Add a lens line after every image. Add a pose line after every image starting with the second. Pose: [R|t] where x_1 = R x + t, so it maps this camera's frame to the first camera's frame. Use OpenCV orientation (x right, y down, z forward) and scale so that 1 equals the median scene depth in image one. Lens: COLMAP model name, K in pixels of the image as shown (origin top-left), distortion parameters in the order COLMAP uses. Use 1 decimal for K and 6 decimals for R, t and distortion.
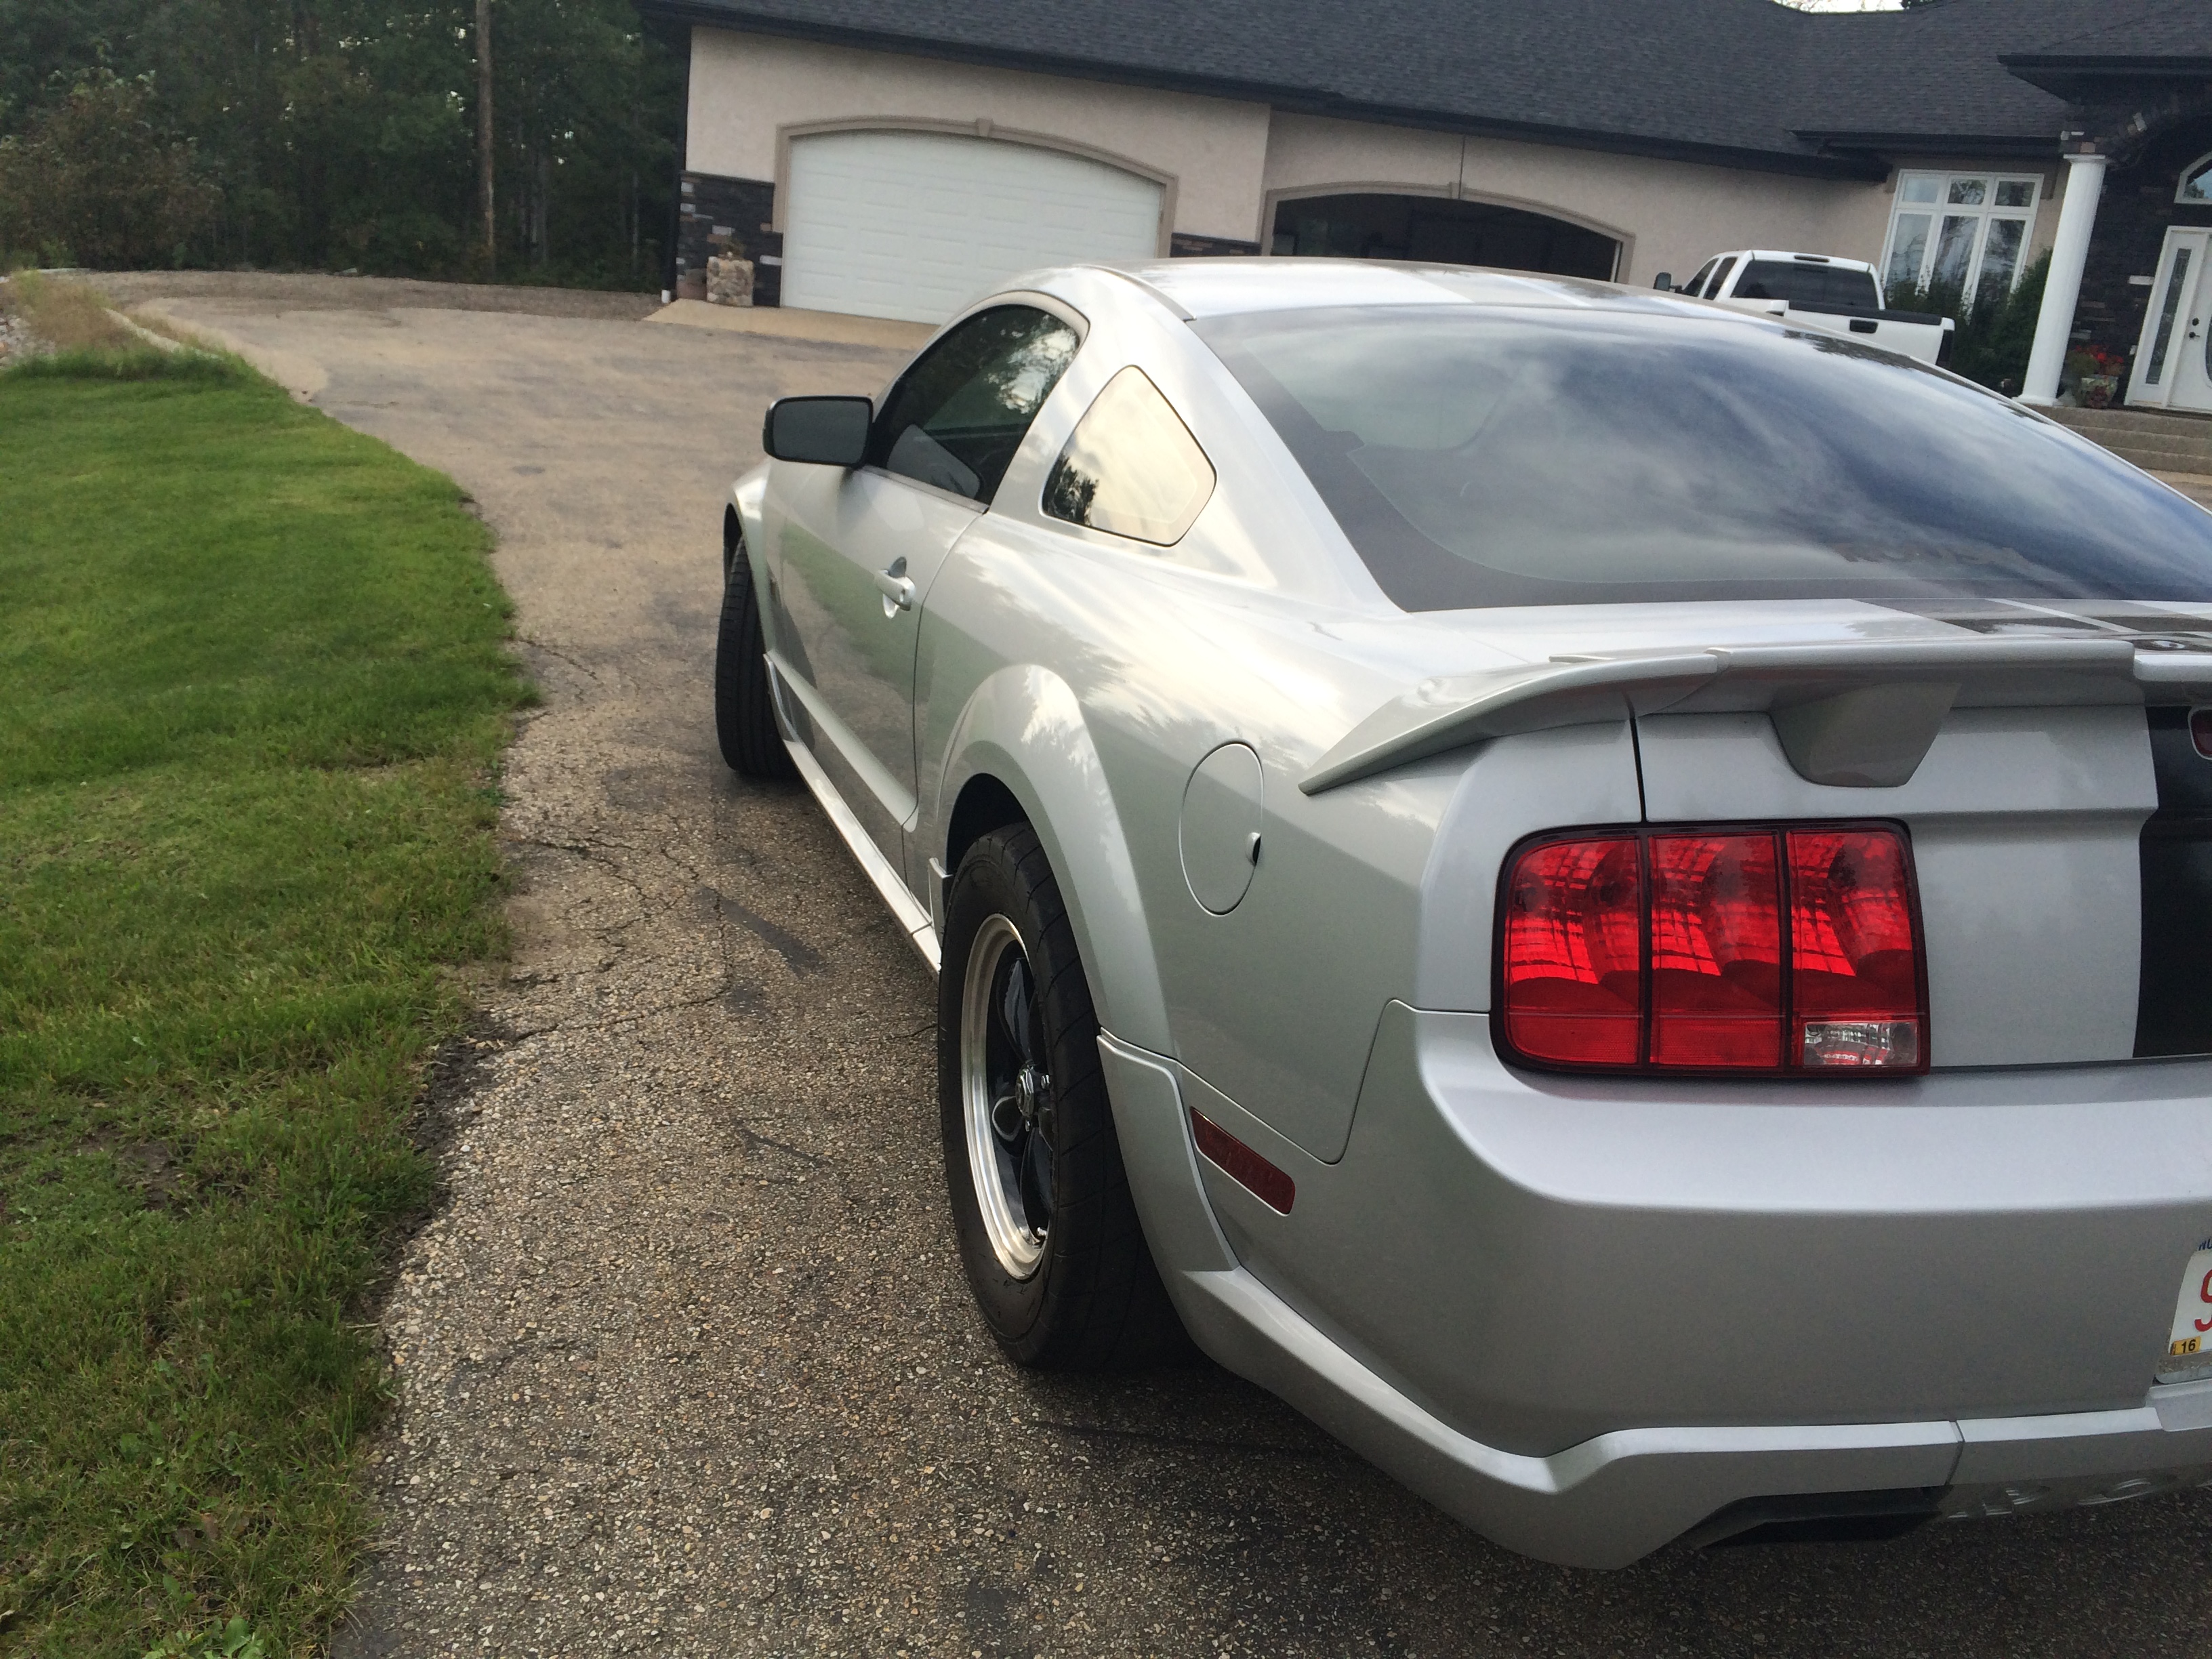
lens RADIAL K [[1942.8, 0, 1101.1], [0, 1942.8, 832.6], [0, 0, 1]] dist [0.072158, -0.098386]
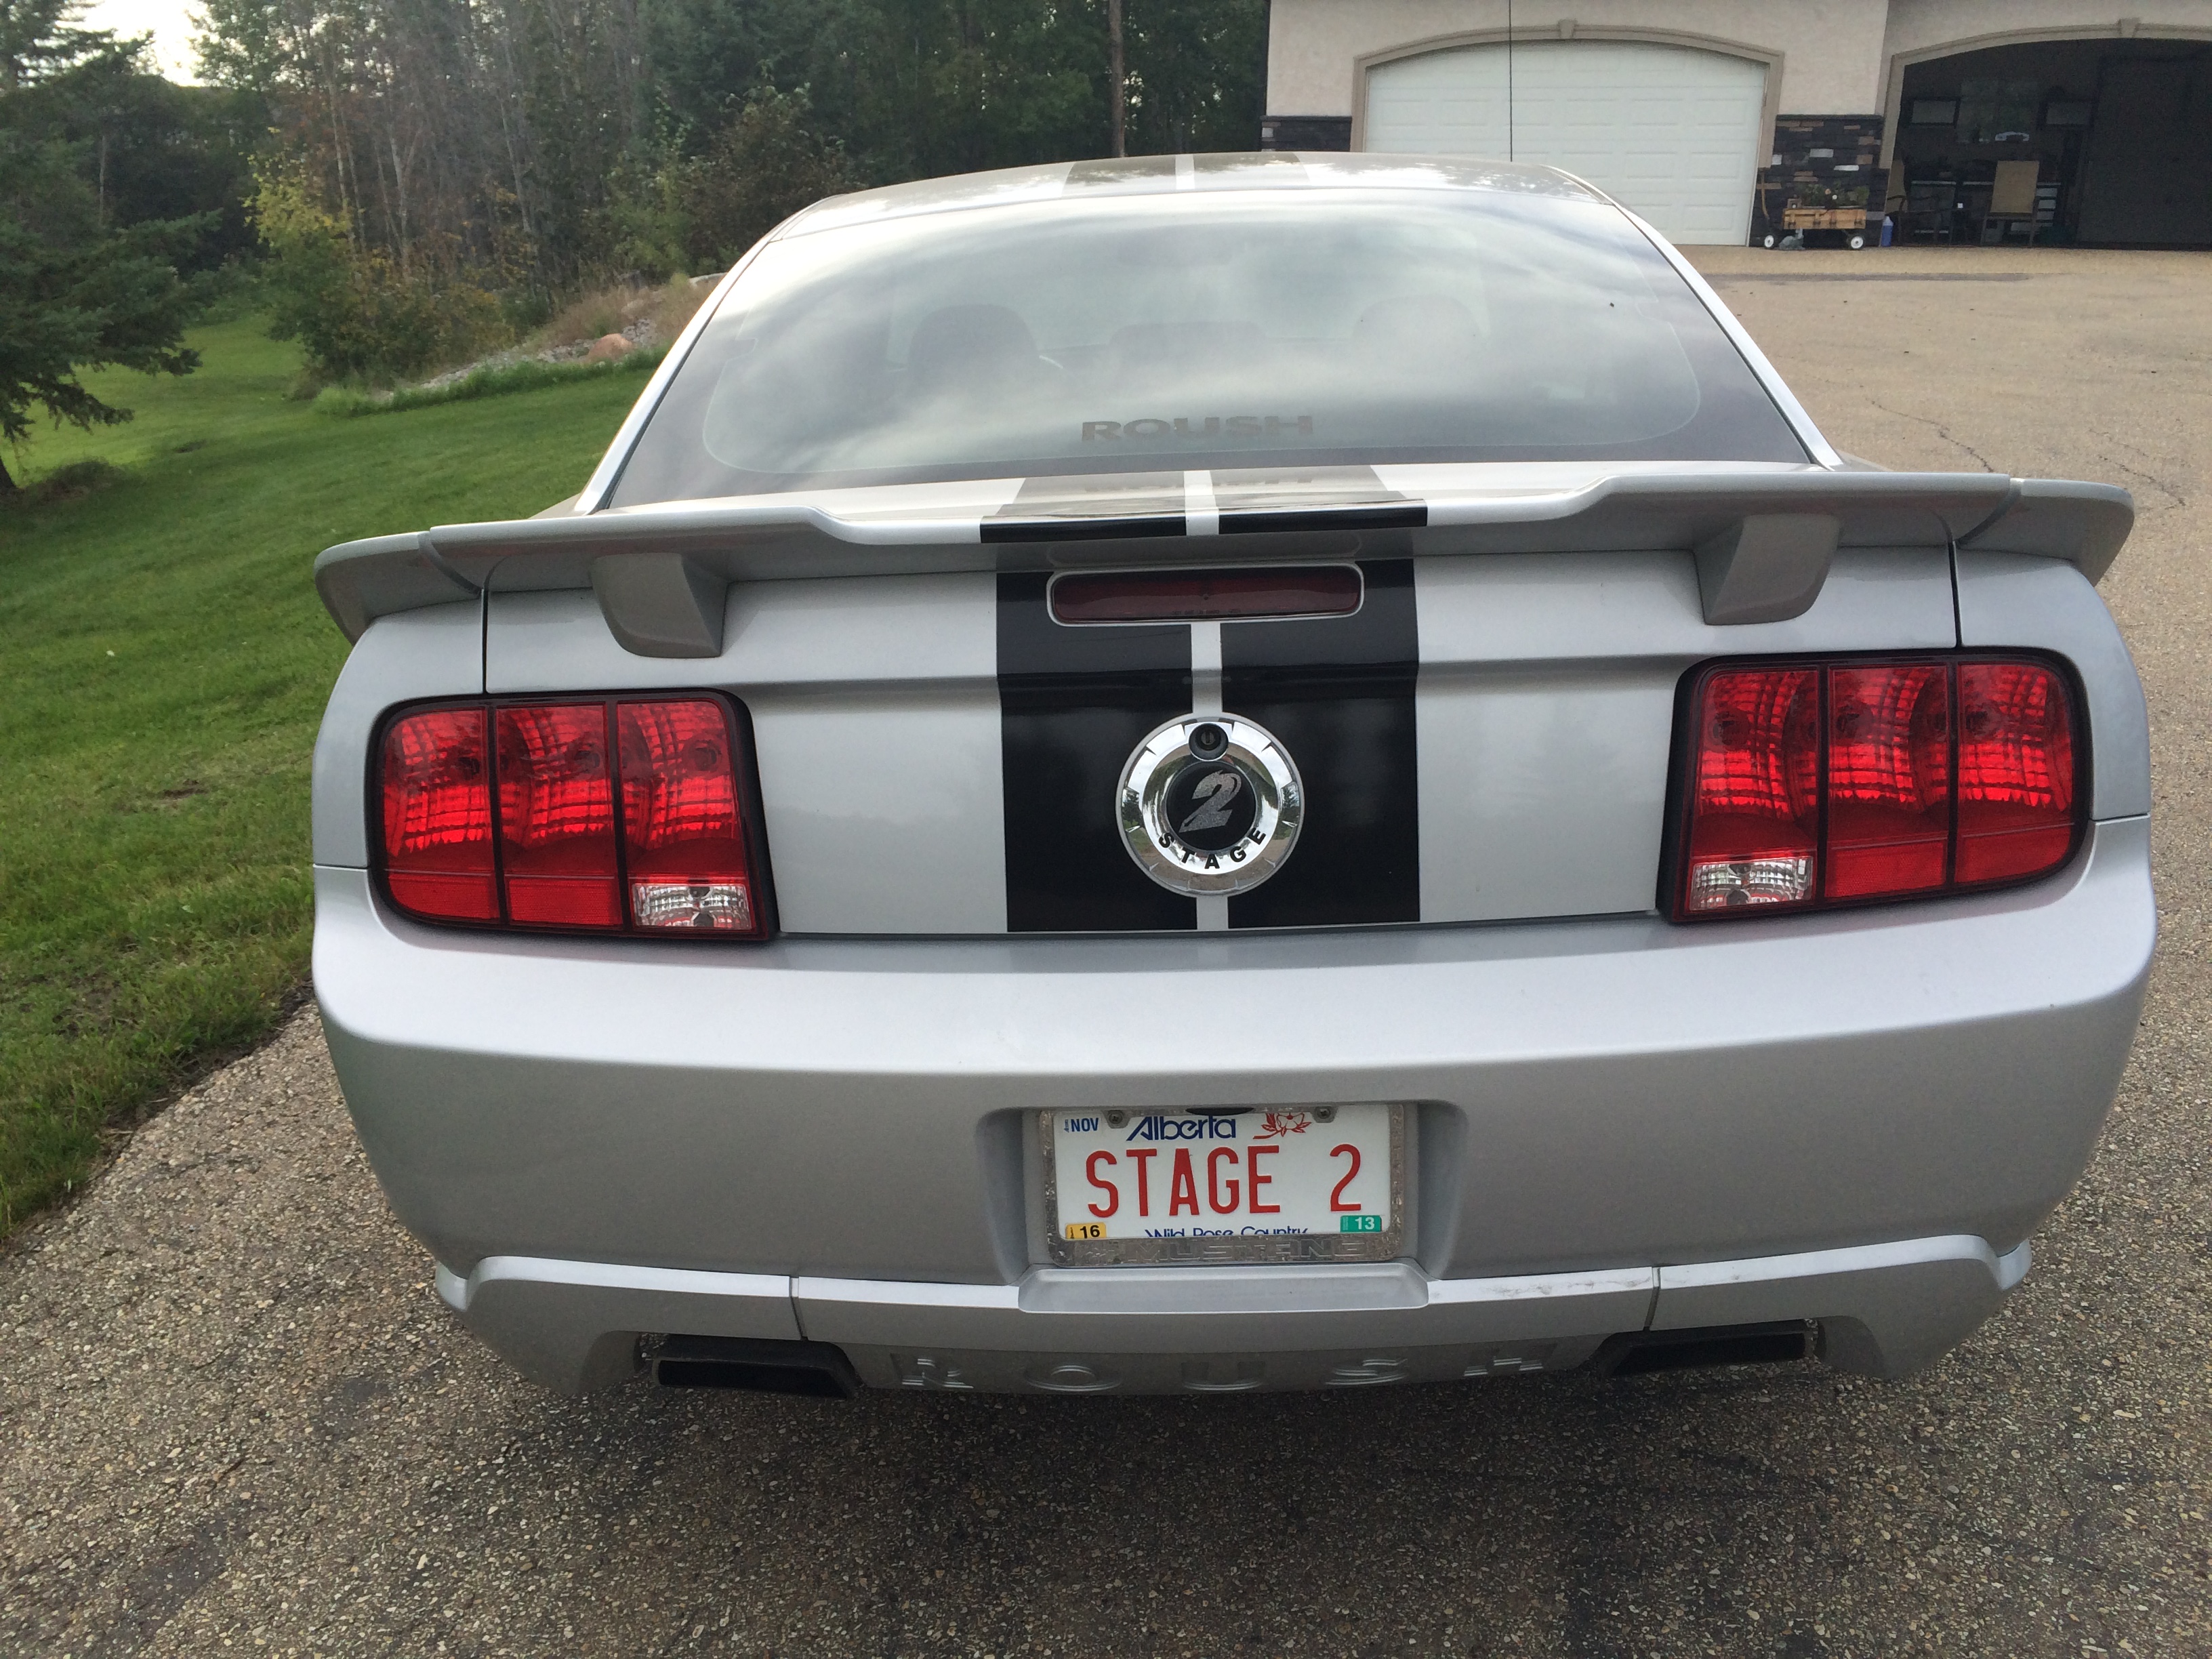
lens RADIAL K [[1942.8, 0, 1102.1], [0, 1942.8, 828.6], [0, 0, 1]] dist [0.072158, -0.098386]
pose [[0.932380, 0.011664, -0.361290, 0.692331], [-0.001070, 0.999564, 0.029510, 0.026191], [0.361477, -0.027128, 0.931986, 0.086578]]
